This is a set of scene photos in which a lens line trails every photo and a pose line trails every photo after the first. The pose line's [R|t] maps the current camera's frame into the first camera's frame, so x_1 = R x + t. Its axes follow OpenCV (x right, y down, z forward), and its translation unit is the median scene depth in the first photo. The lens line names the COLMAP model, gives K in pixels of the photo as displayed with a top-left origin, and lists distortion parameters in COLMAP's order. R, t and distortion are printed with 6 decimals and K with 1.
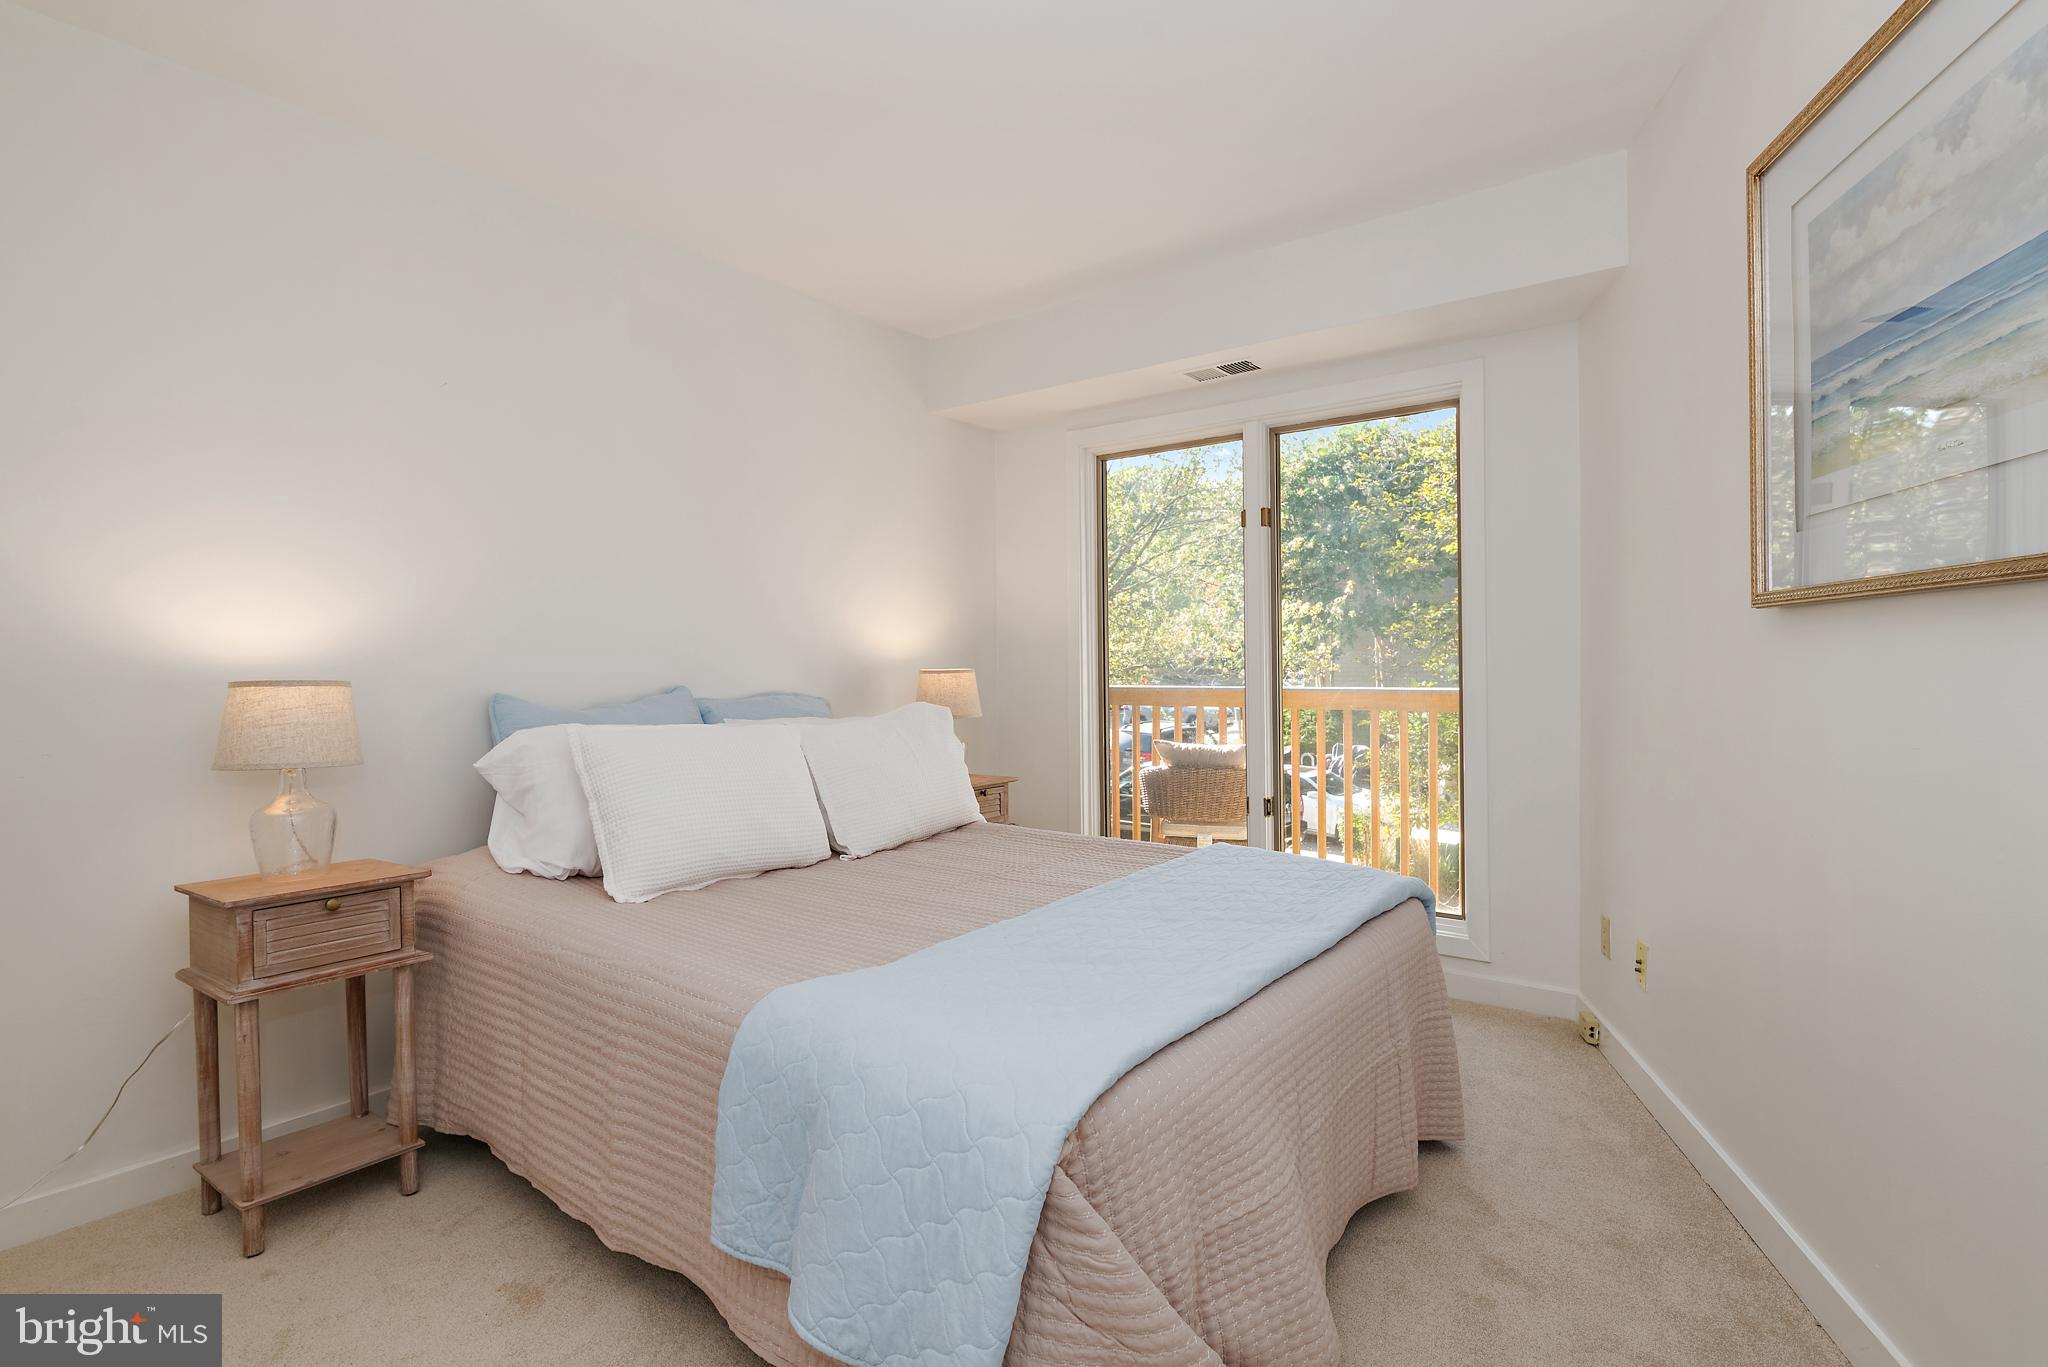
lens RADIAL K [[984.3, 0, 1013.2], [0, 984.3, 666.6], [0, 0, 1]] dist [0.000459, -0.006786]
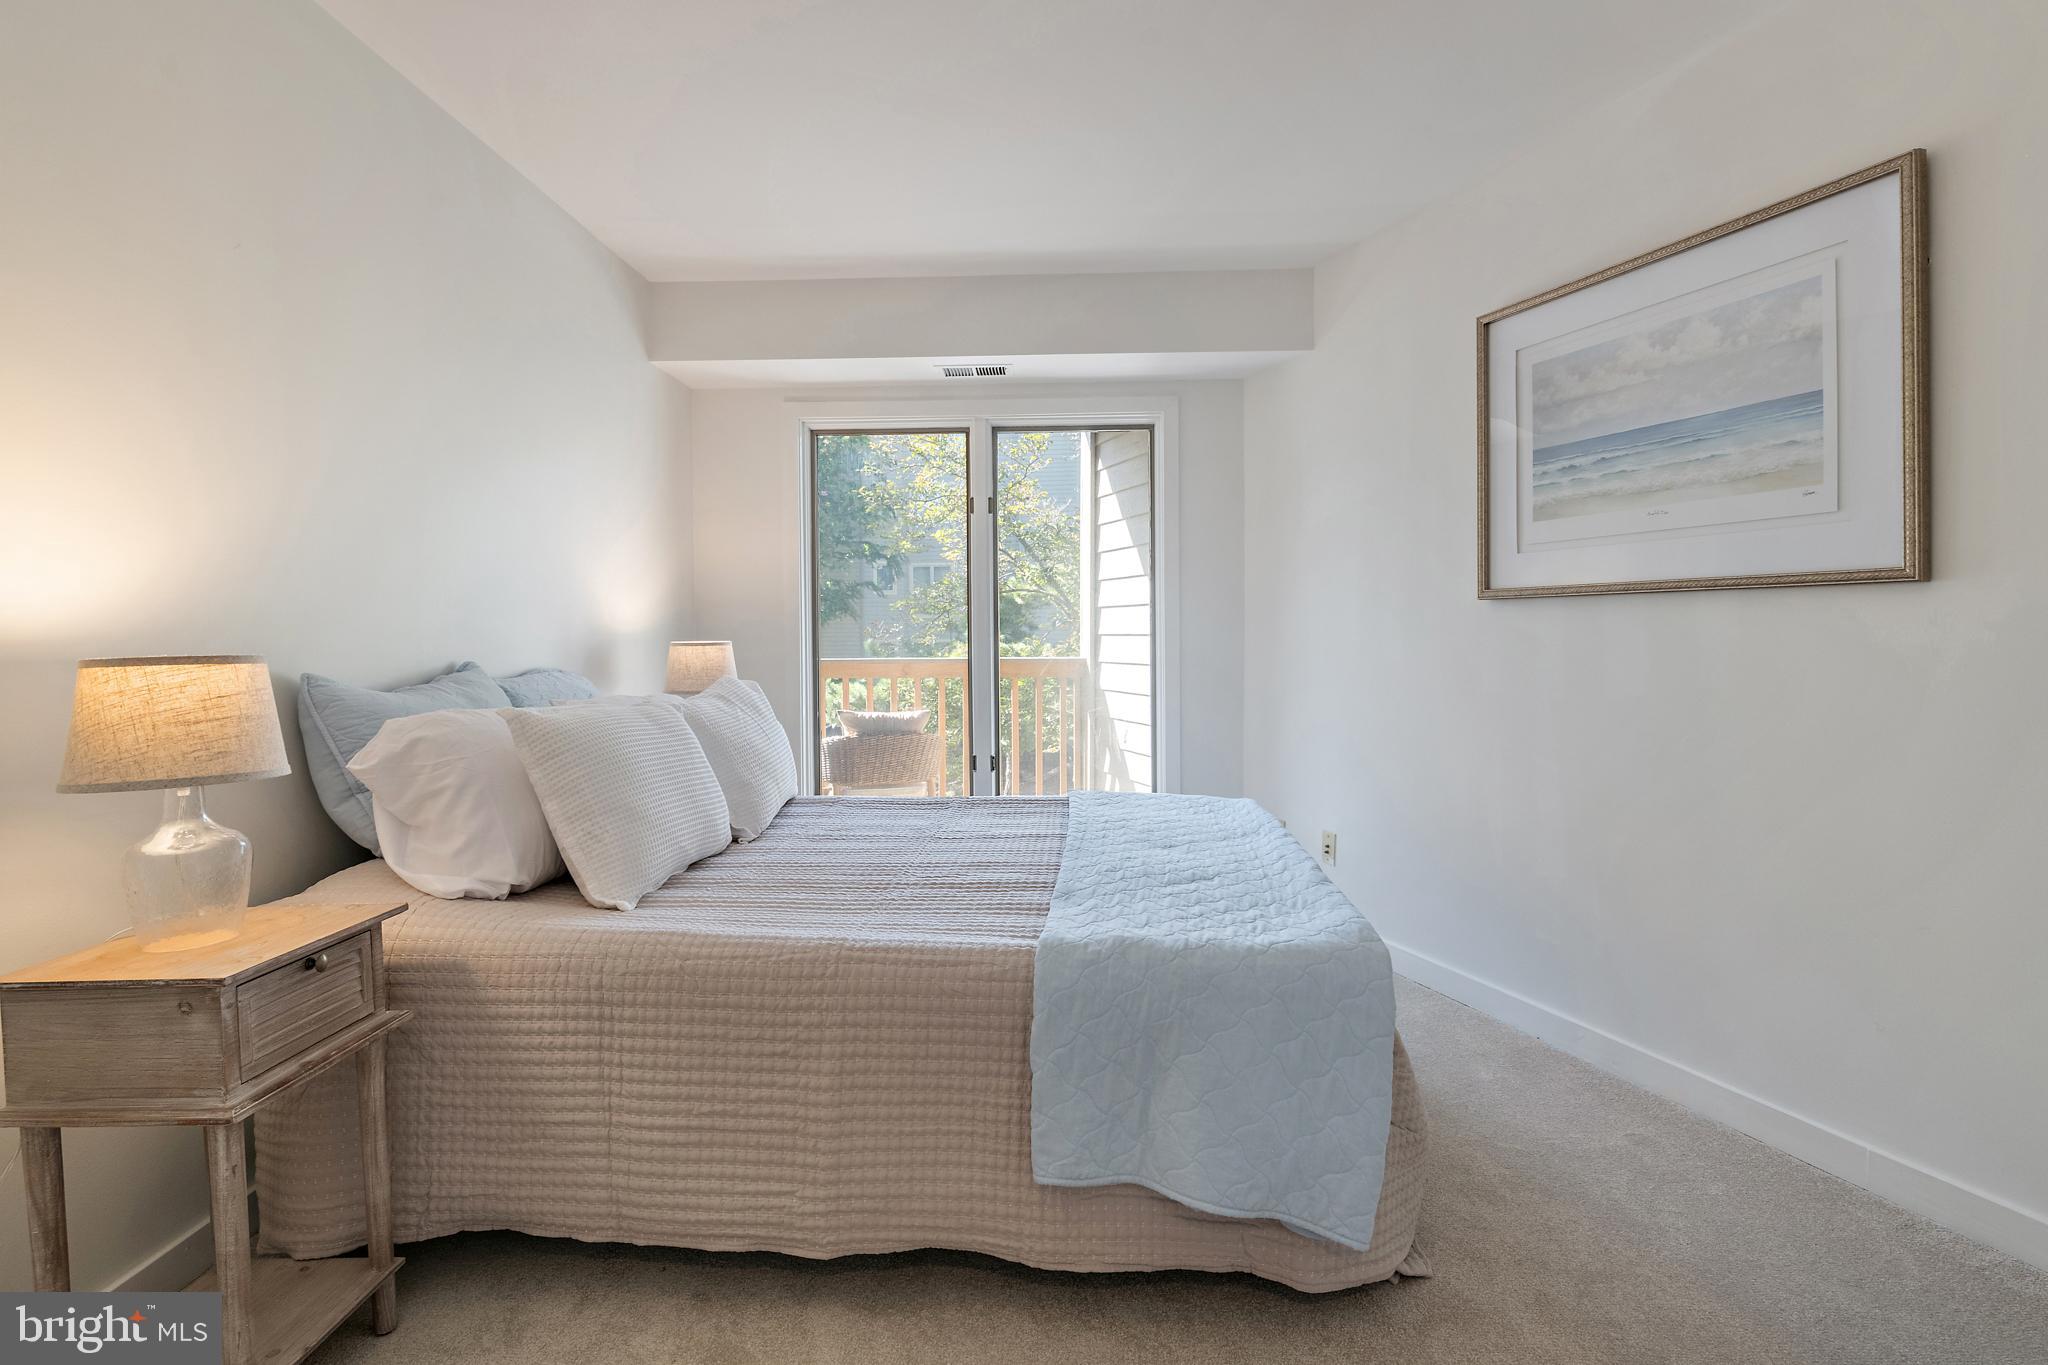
lens RADIAL K [[984.3, 0, 1001.6], [0, 984.3, 645.6], [0, 0, 1]] dist [0.000459, -0.006786]
pose [[0.826819, -0.004513, 0.562450, -0.670972], [0.001713, 0.999983, 0.005505, 0.004007], [-0.562465, -0.003588, 0.826813, 0.113347]]
